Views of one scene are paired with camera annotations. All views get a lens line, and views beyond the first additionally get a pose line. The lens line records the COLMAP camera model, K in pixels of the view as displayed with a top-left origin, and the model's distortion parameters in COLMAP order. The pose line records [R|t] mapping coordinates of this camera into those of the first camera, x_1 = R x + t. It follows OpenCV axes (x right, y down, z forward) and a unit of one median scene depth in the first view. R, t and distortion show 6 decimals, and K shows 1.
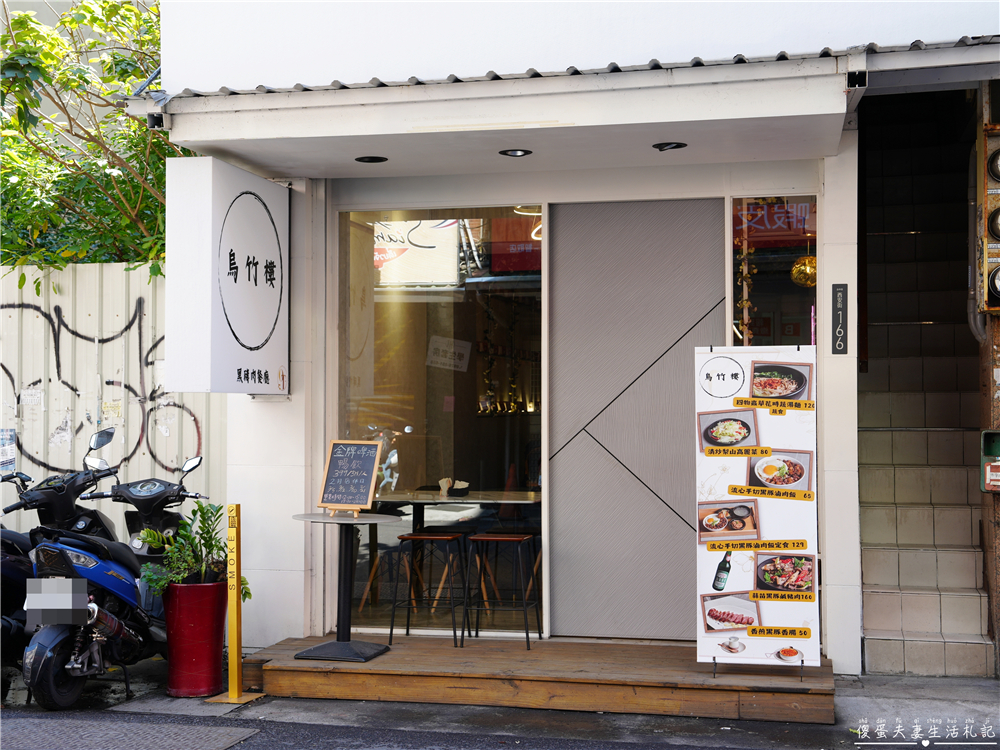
lens RADIAL K [[1351.3, 0, 500.0], [0, 1351.3, 375.0], [0, 0, 1]] dist [0.073889, 0.030170]
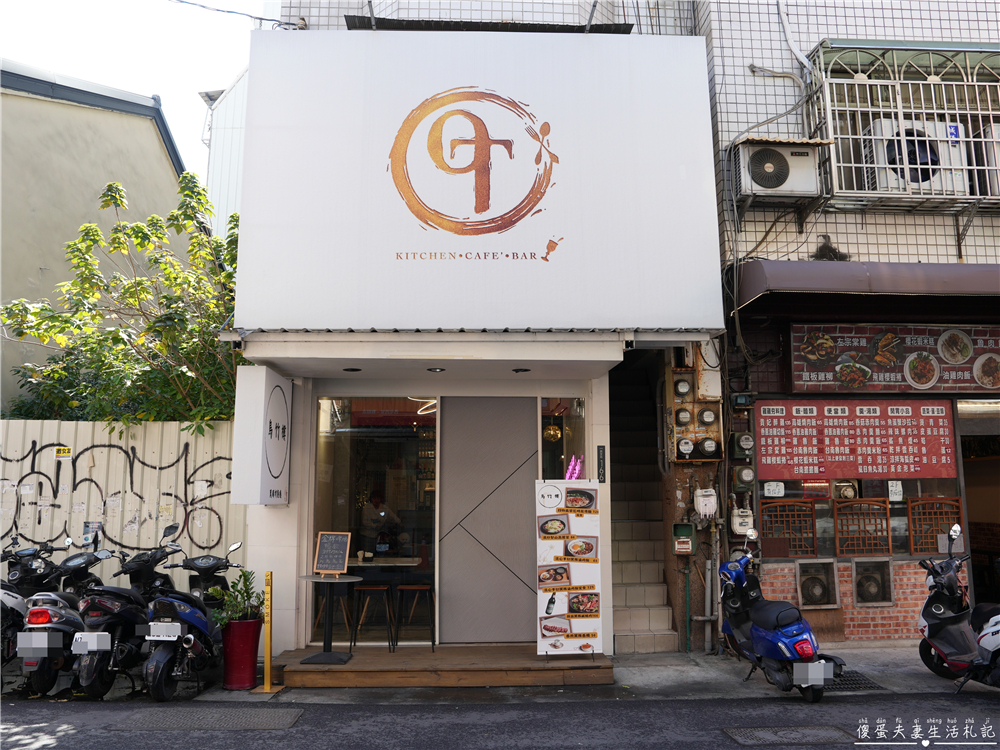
lens RADIAL K [[775.2, 0, 500.0], [0, 775.2, 375.0], [0, 0, 1]] dist [-0.118646, 0.090356]
pose [[0.964561, 0.039235, 0.260927, -0.176827], [-0.004736, 0.991298, -0.131551, -0.022968], [-0.263818, 0.125653, 0.956353, -0.005229]]
